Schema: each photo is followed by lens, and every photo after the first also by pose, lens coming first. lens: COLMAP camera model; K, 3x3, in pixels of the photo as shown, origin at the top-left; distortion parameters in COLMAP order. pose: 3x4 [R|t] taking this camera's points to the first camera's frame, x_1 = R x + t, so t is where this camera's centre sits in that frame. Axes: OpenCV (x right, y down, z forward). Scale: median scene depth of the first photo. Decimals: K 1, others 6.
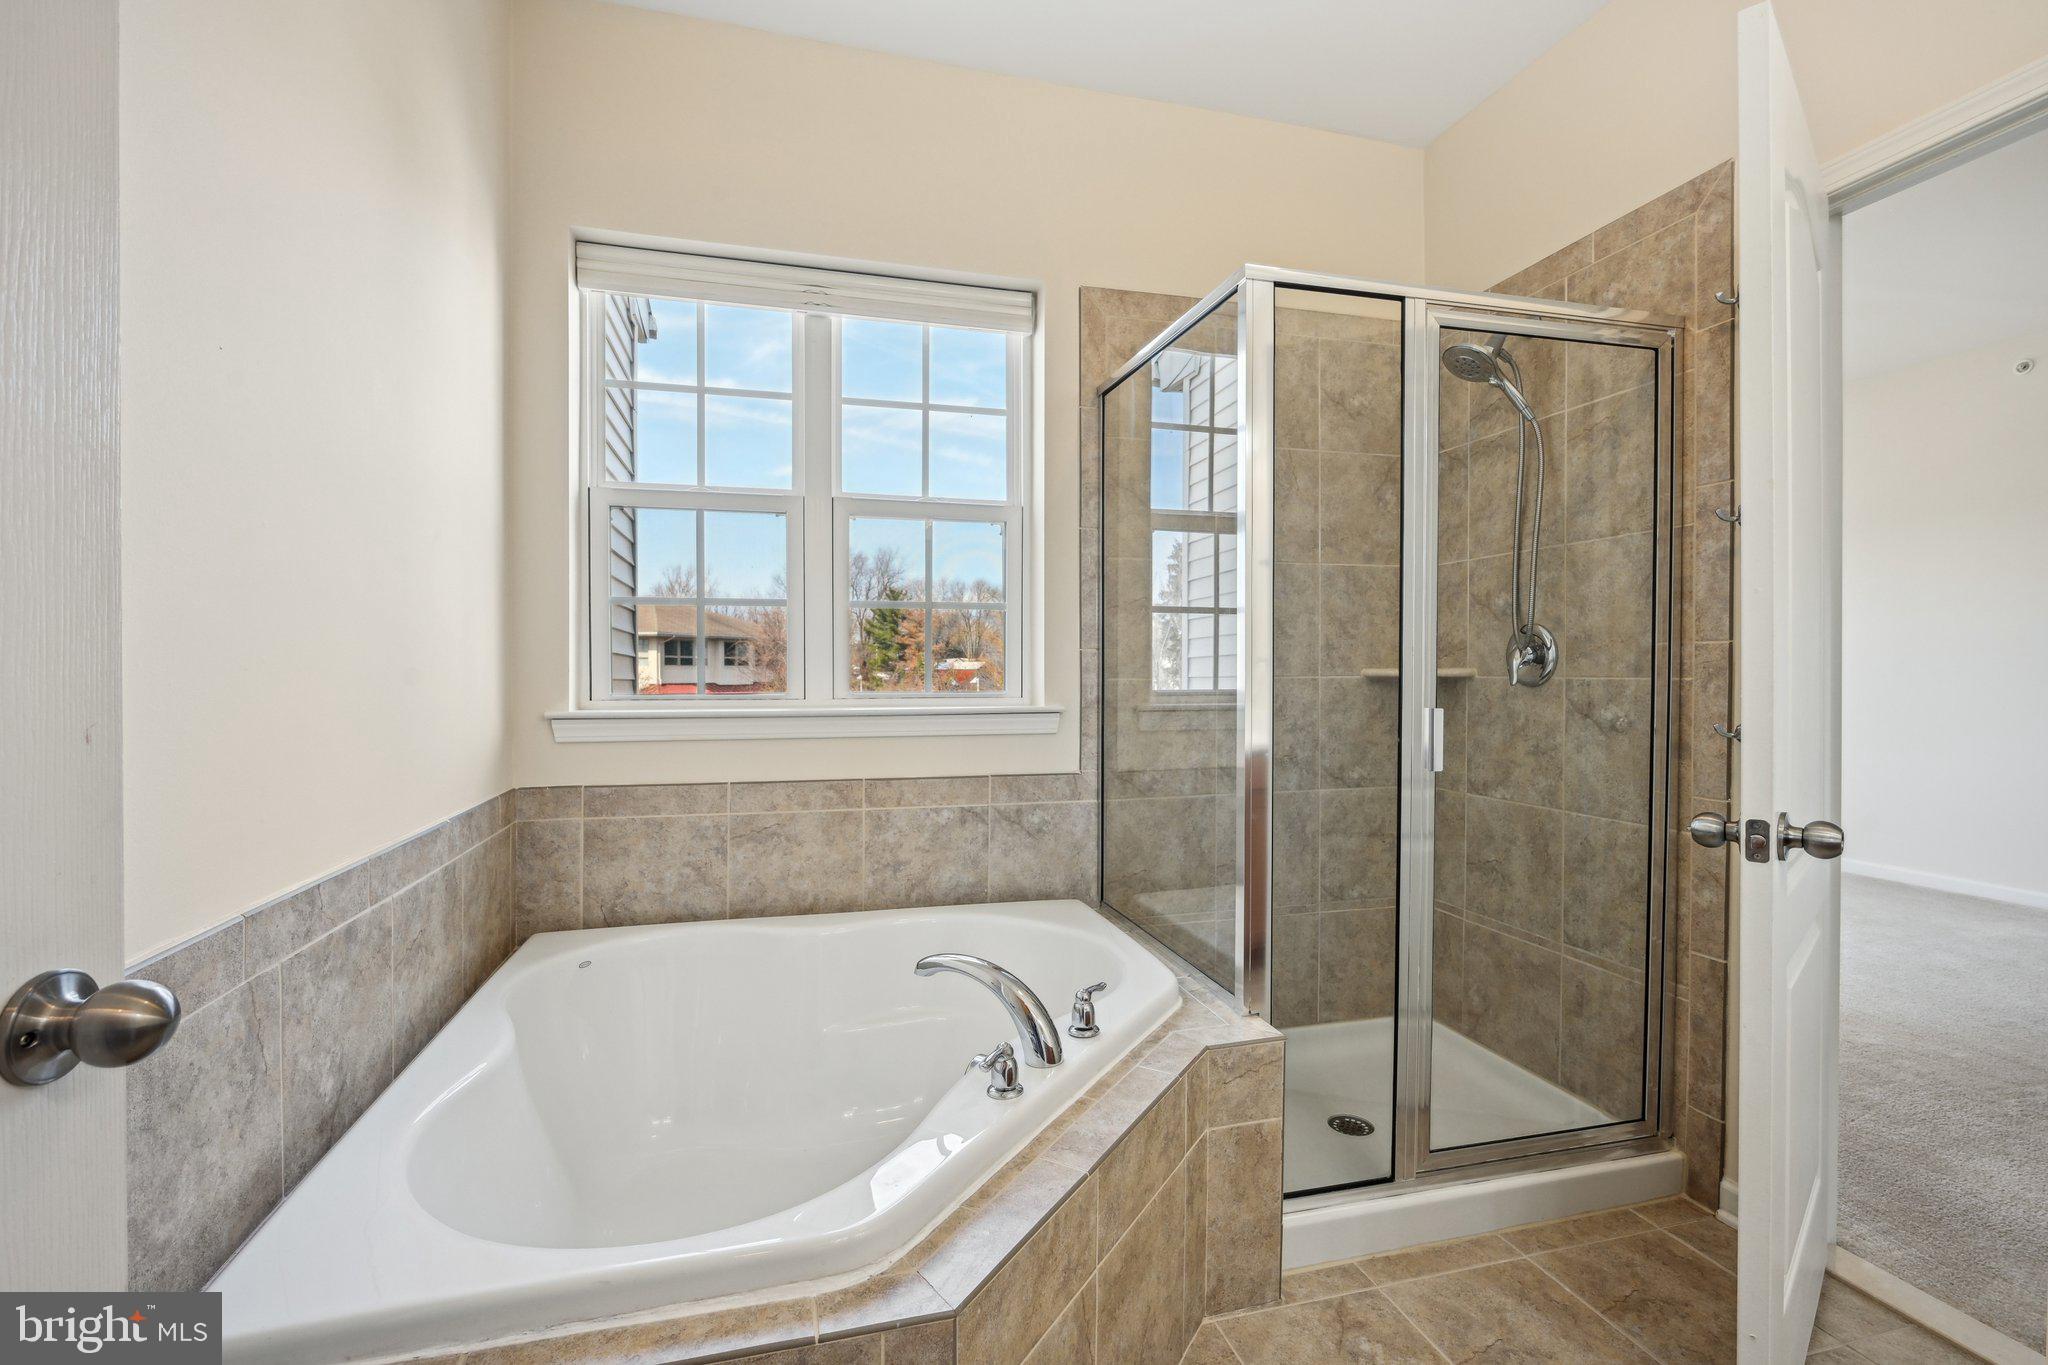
lens RADIAL K [[935.2, 0, 1027.7], [0, 935.2, 655.8], [0, 0, 1]] dist [0.000775, 0.000131]
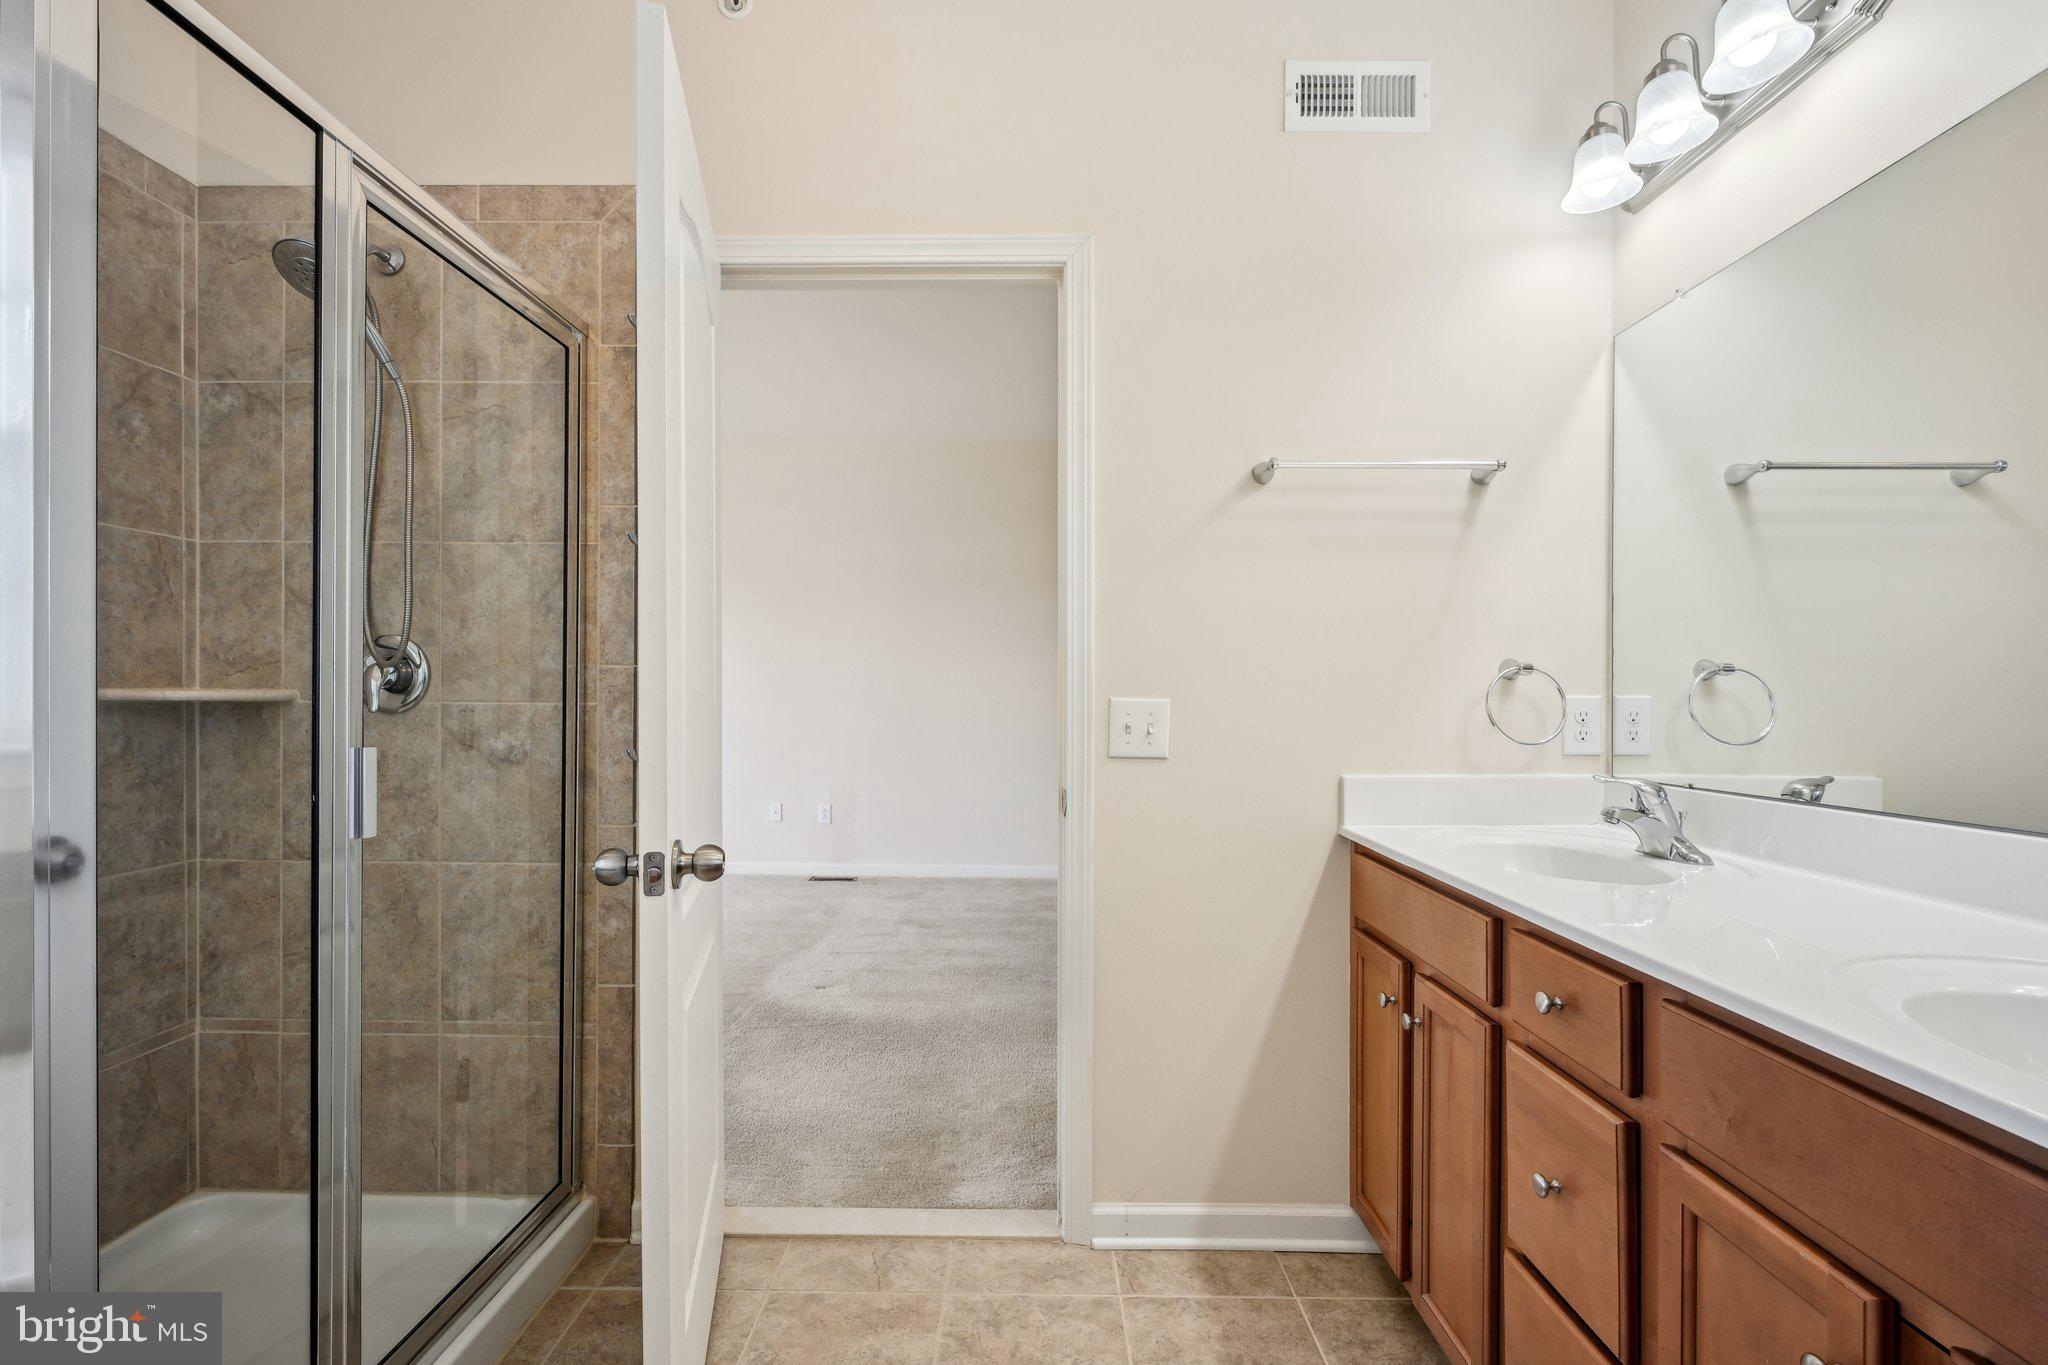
lens RADIAL K [[919.4, 0, 1028.3], [0, 919.4, 701.8], [0, 0, 1]] dist [-0.006384, -0.000074]
pose [[0.262967, -0.001846, 0.964803, -0.084287], [-0.022059, 0.999725, 0.007925, 0.005405], [-0.964553, -0.023367, 0.262854, 0.313414]]
